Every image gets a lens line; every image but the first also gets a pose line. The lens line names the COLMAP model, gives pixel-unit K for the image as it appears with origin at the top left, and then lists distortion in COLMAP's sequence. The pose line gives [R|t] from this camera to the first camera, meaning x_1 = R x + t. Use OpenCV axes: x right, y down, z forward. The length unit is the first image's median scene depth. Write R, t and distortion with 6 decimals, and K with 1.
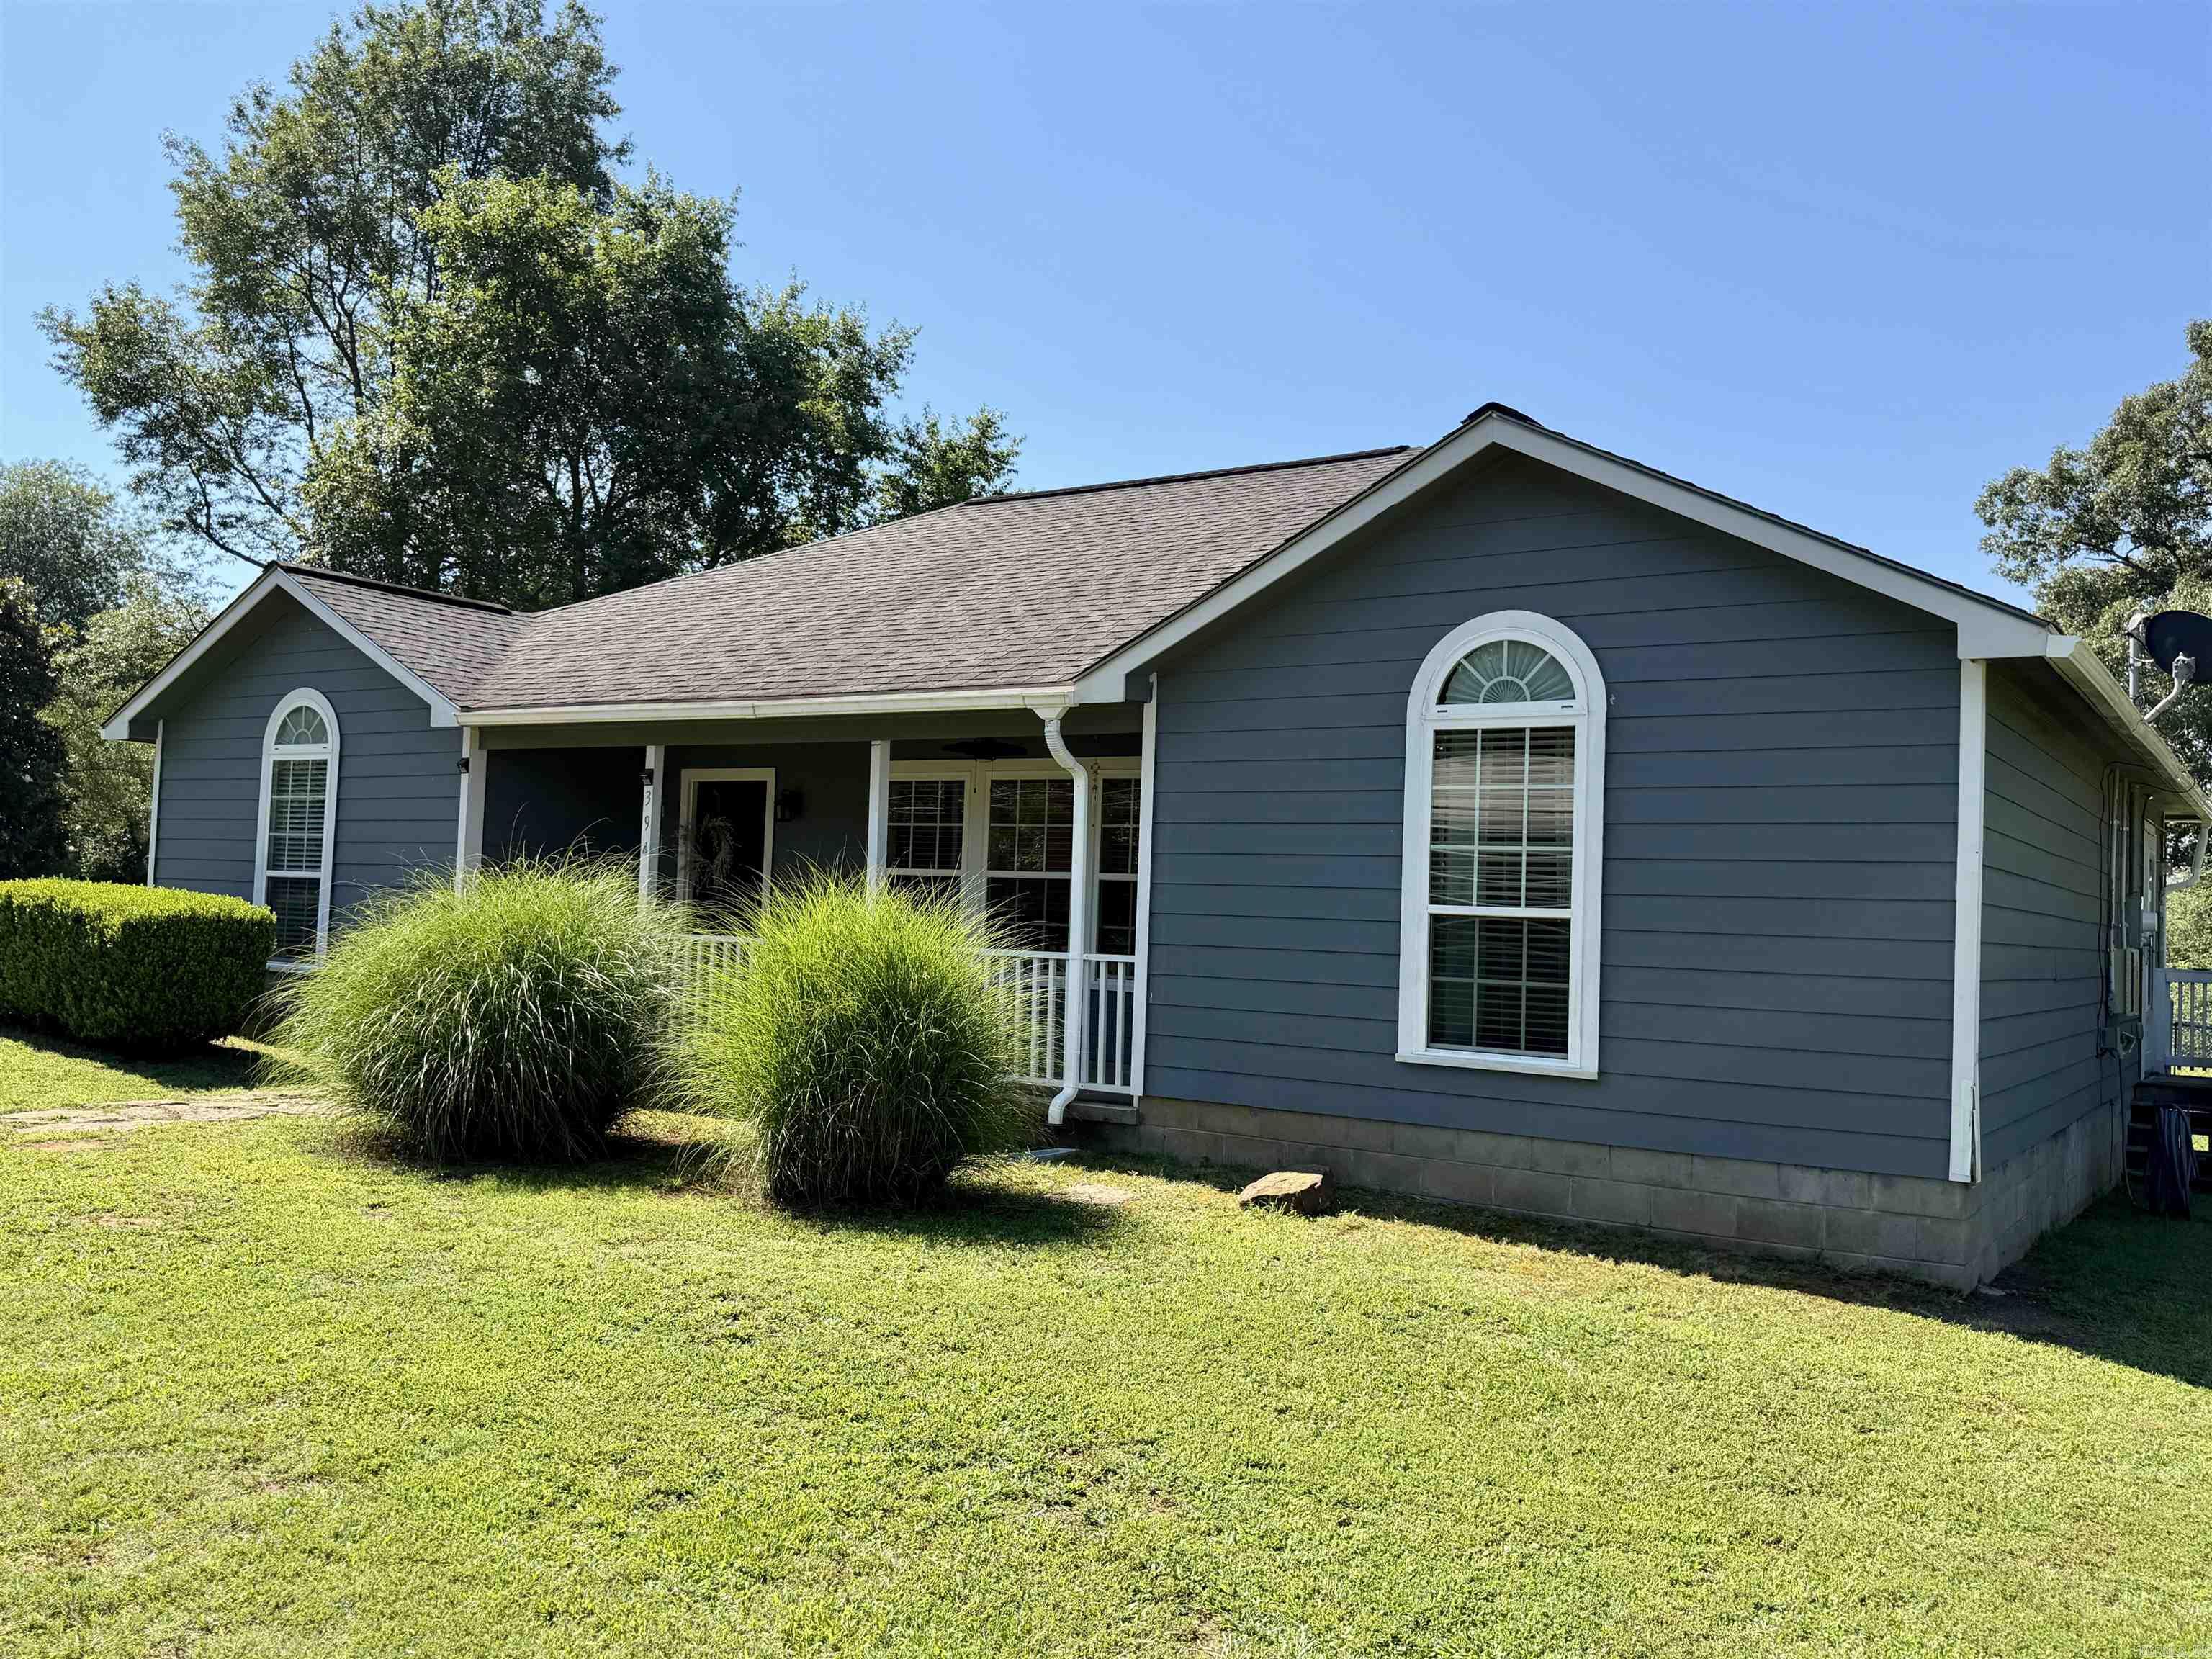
lens RADIAL K [[1815.3, 0, 1097.9], [0, 1815.3, 823.9], [0, 0, 1]] dist [0.063344, -0.096871]
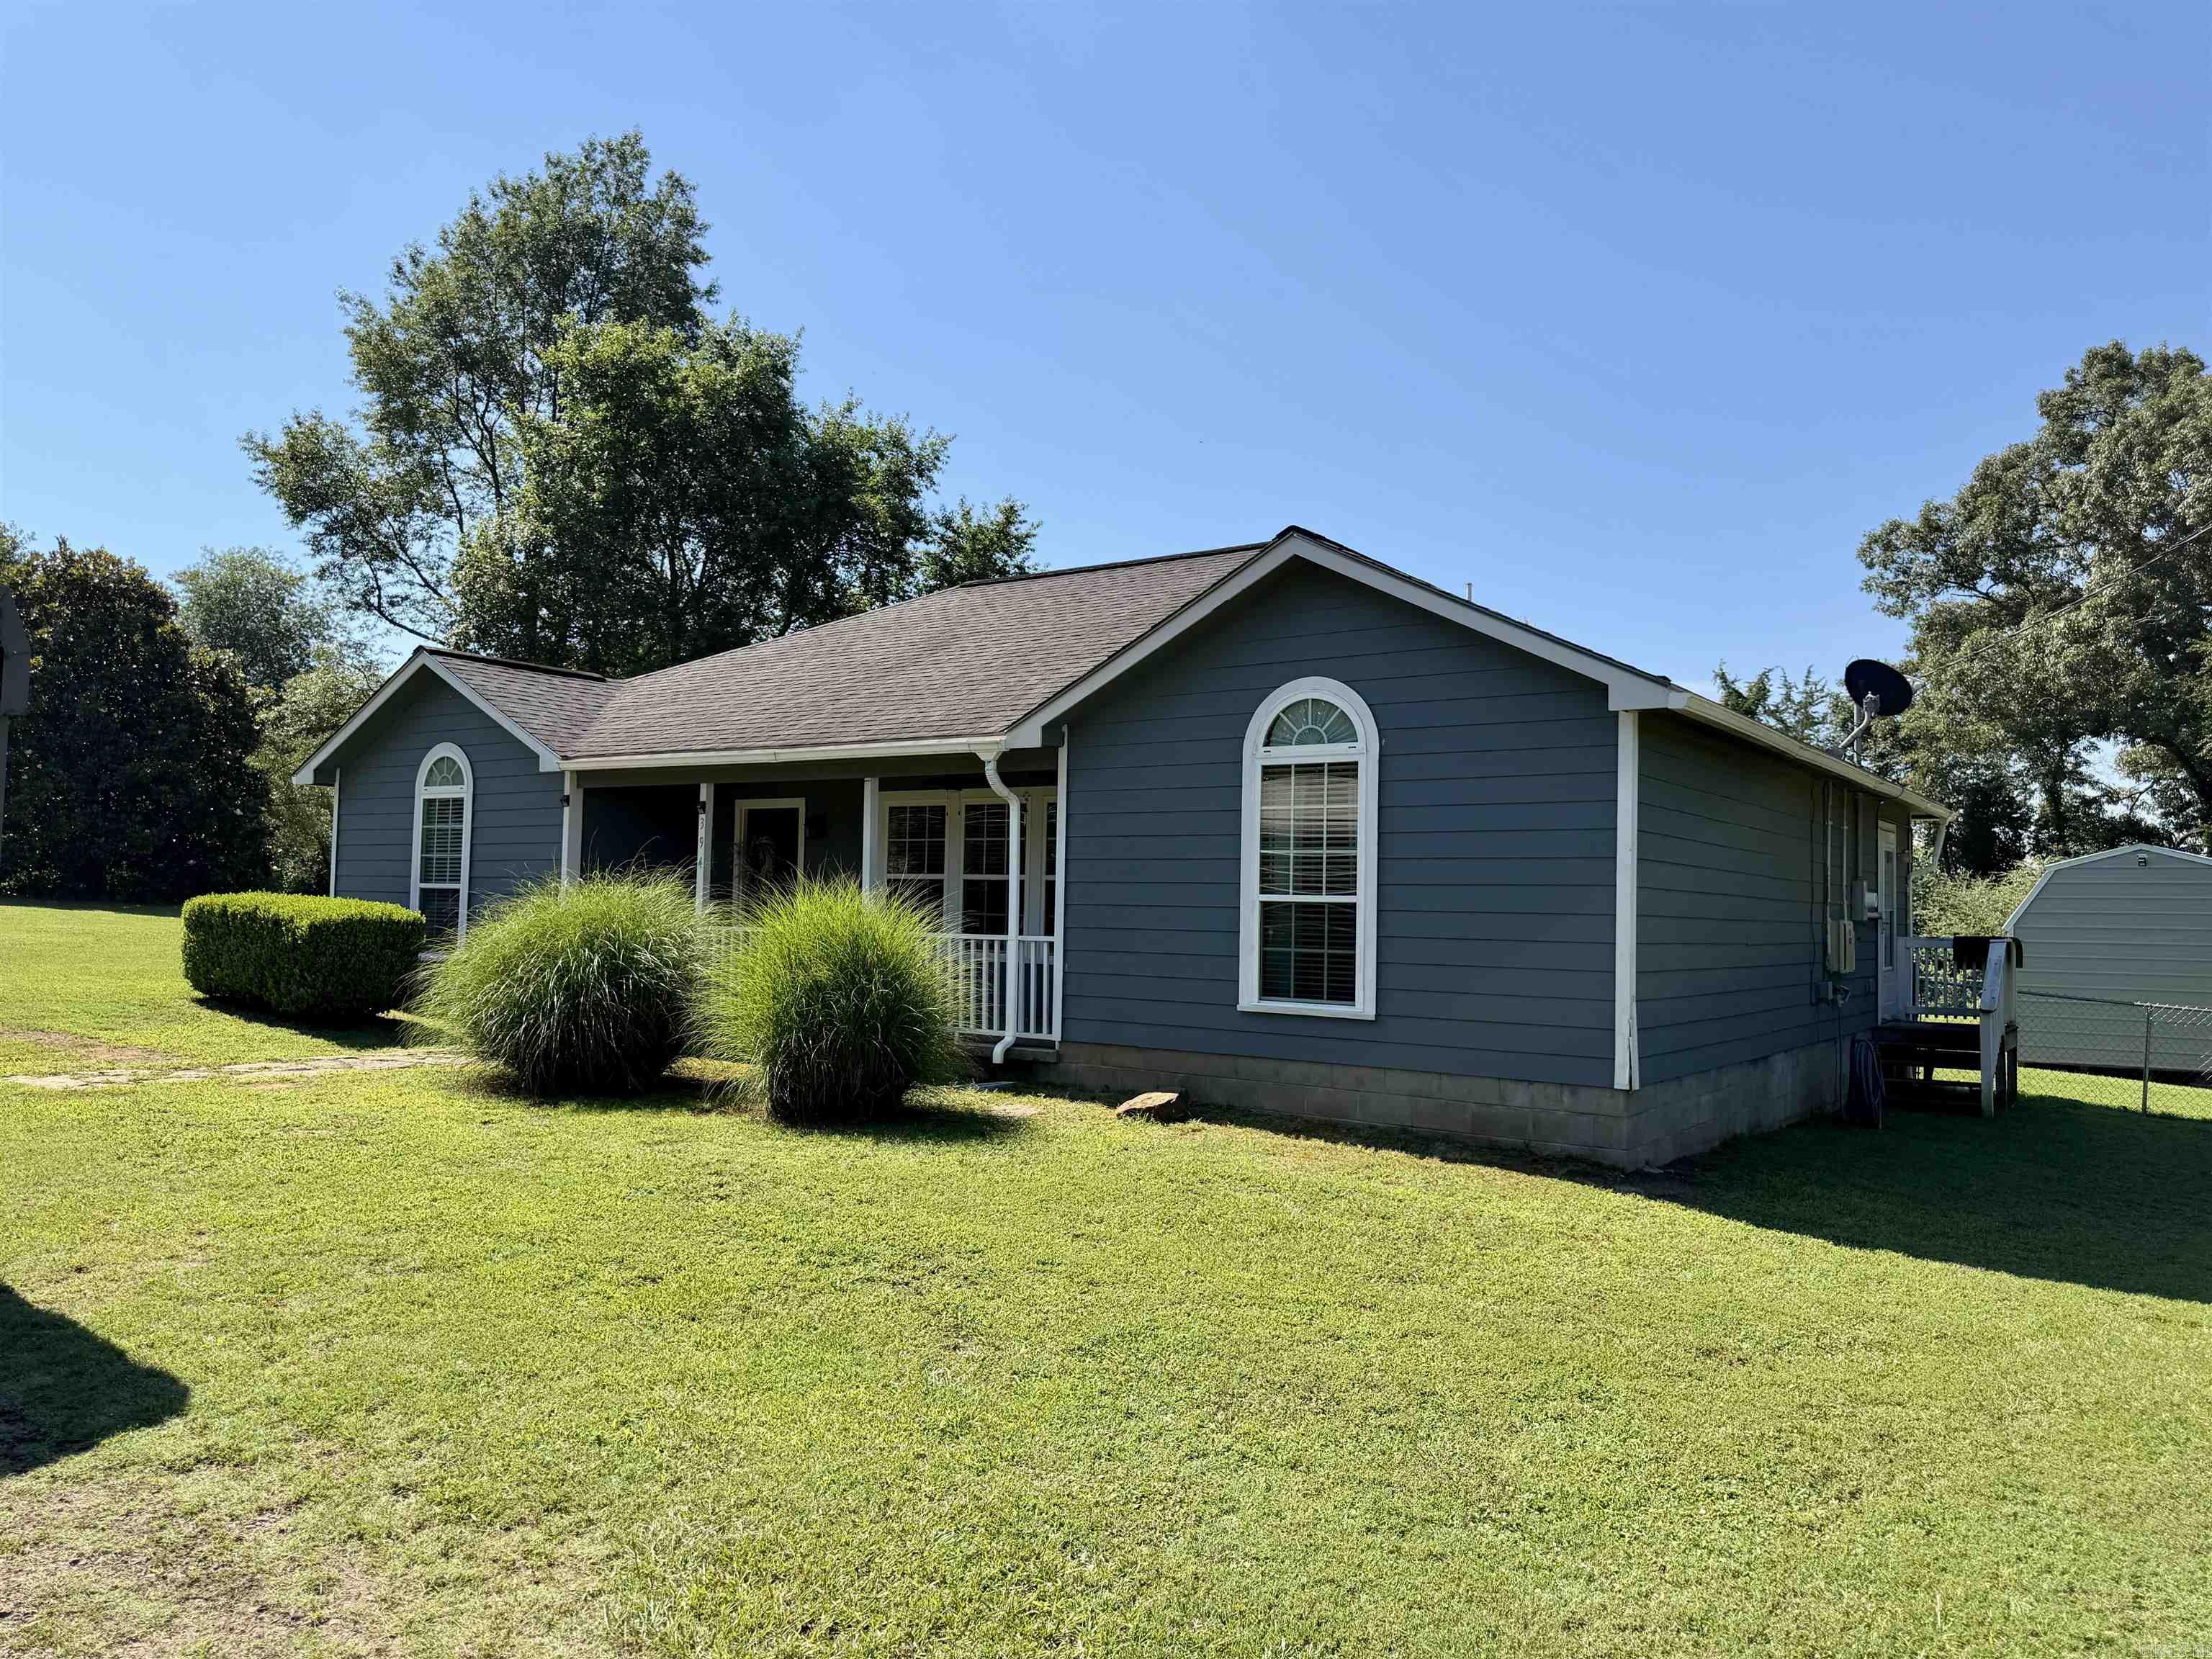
lens RADIAL K [[1566.1, 0, 1106.0], [0, 1566.1, 829.5], [0, 0, 1]] dist [0.082383, -0.143476]
pose [[0.999460, -0.017021, -0.028091, 0.072614], [0.016966, 0.999854, -0.002196, -0.002329], [0.028125, 0.001718, 0.999603, -0.121081]]
